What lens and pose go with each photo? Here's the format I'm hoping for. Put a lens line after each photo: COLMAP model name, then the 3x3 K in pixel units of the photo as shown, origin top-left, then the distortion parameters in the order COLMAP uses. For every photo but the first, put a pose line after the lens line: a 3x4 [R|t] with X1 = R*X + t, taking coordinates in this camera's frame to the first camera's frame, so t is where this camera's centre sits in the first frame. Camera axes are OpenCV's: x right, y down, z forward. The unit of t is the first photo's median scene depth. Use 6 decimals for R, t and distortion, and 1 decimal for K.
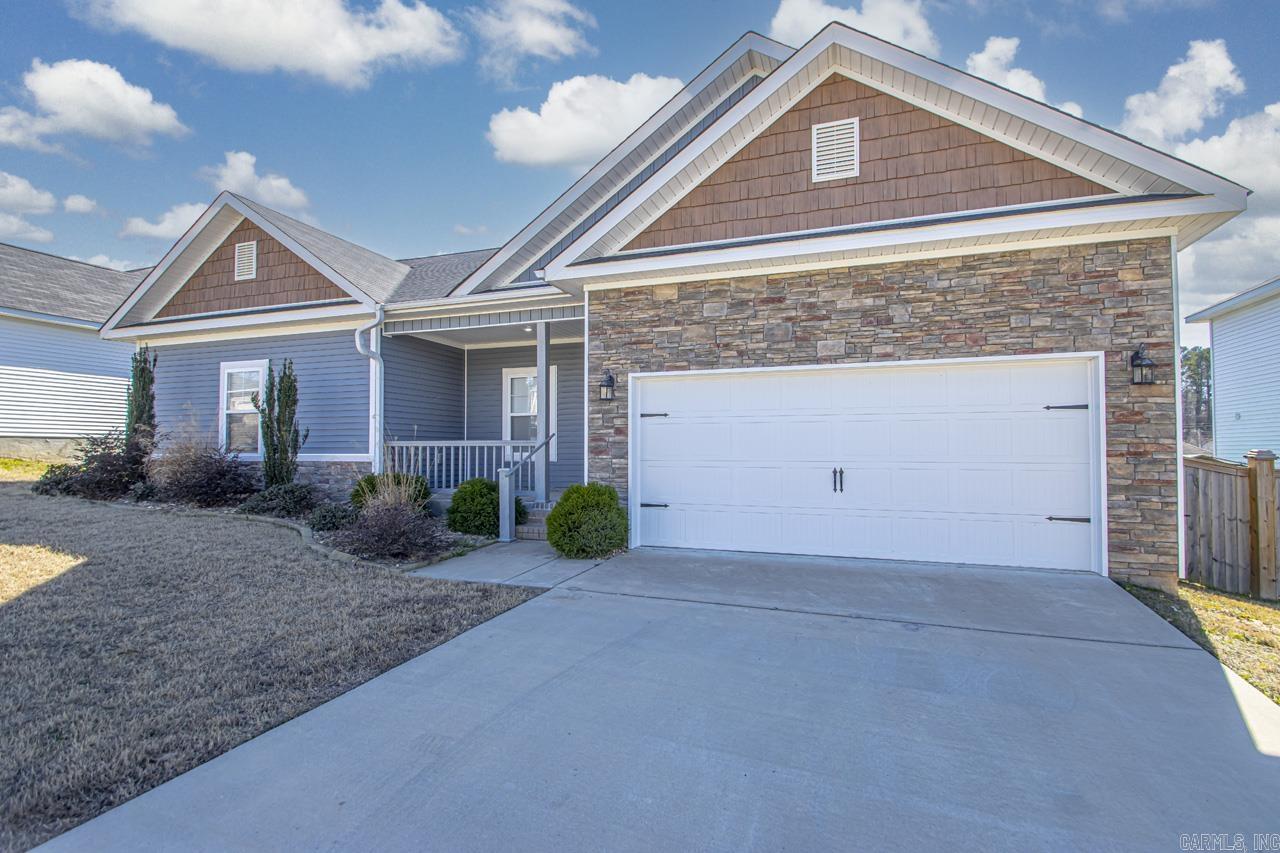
lens RADIAL K [[602.0, 0, 649.8], [0, 602.0, 431.2], [0, 0, 1]] dist [0.010378, -0.011080]
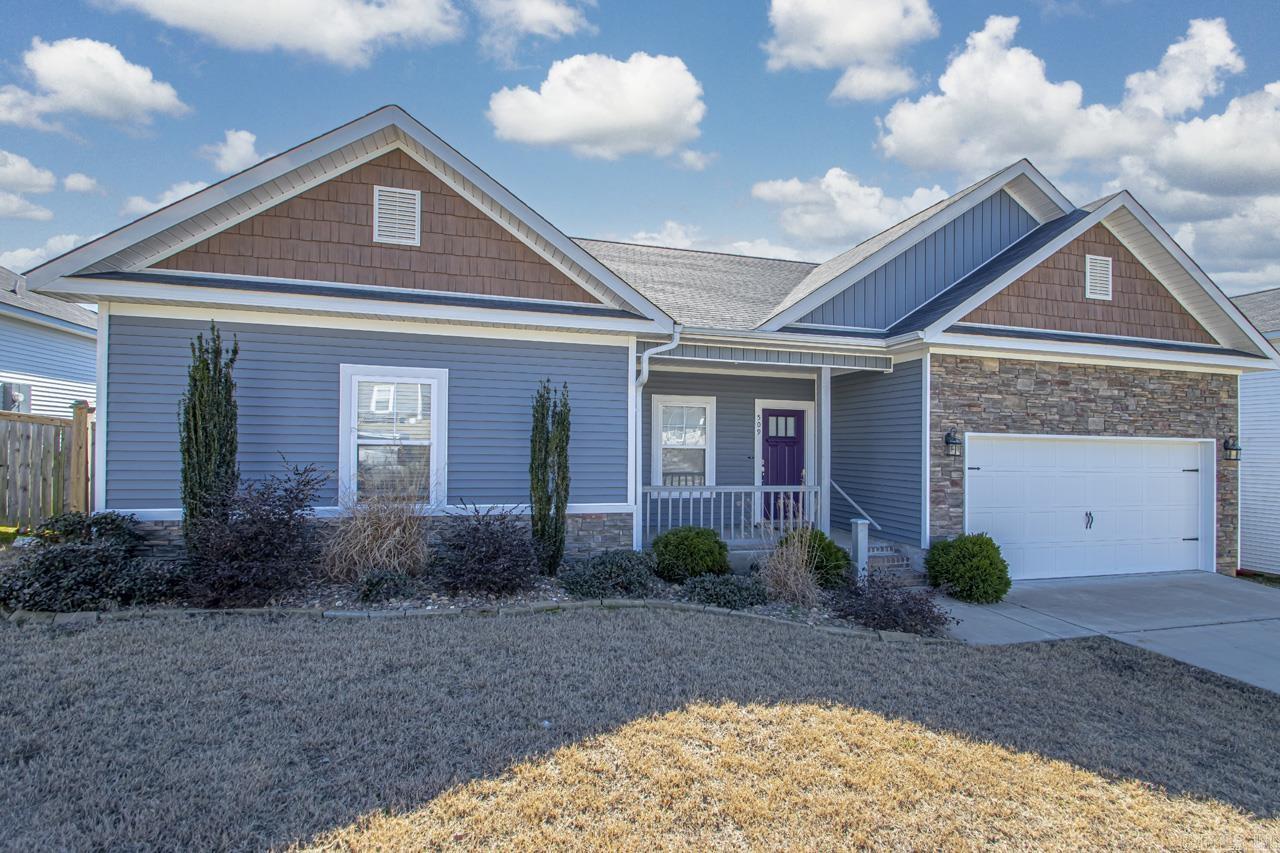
lens RADIAL K [[602.0, 0, 642.6], [0, 602.0, 435.6], [0, 0, 1]] dist [0.010378, -0.011080]
pose [[0.820273, 0.020984, 0.571588, -1.162470], [-0.035735, 0.999255, 0.014598, -0.083814], [-0.570855, -0.032400, 0.820411, 0.411846]]
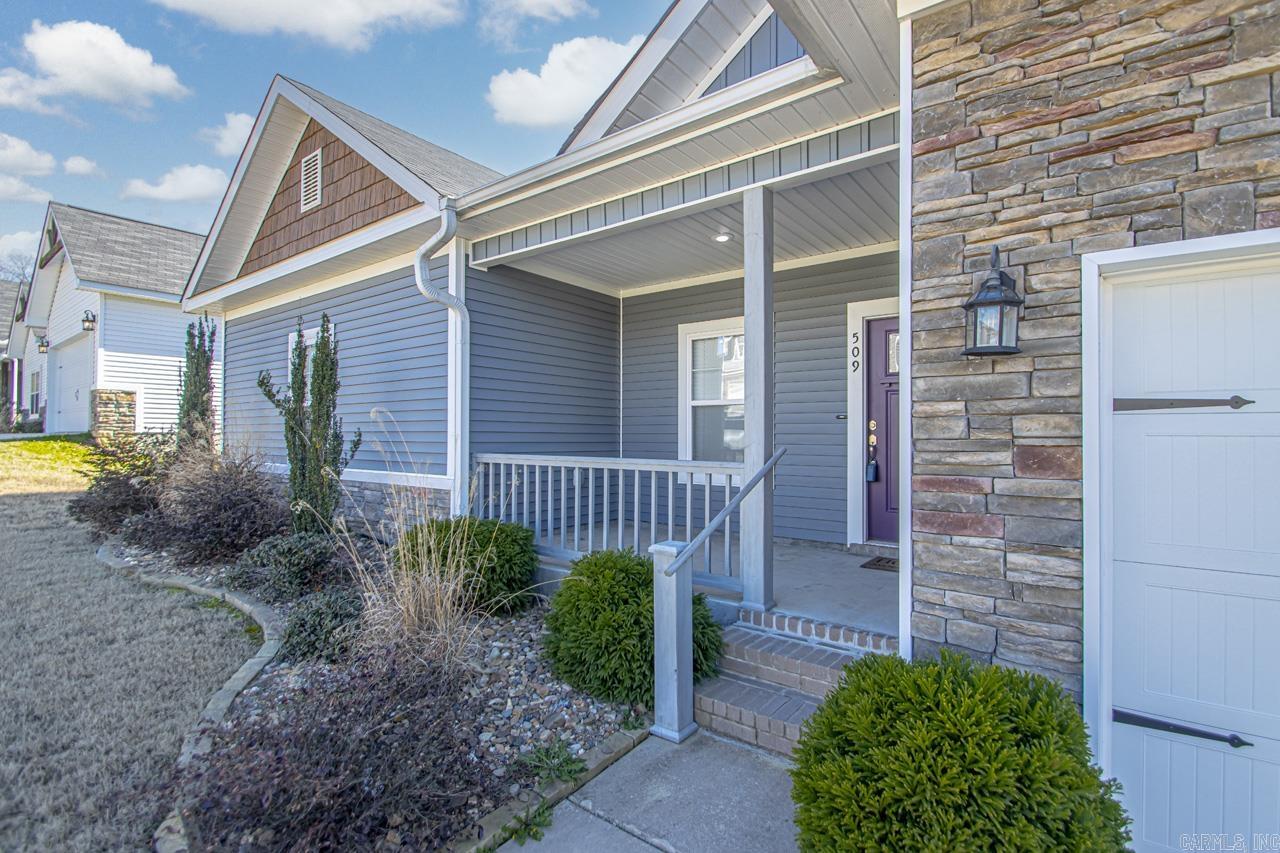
lens RADIAL K [[602.0, 0, 648.4], [0, 602.0, 427.3], [0, 0, 1]] dist [0.010378, -0.011080]
pose [[0.950857, 0.001833, -0.309625, -0.138398], [0.002994, 0.999881, 0.015112, -0.020439], [0.309616, -0.015297, 0.950739, 0.660114]]
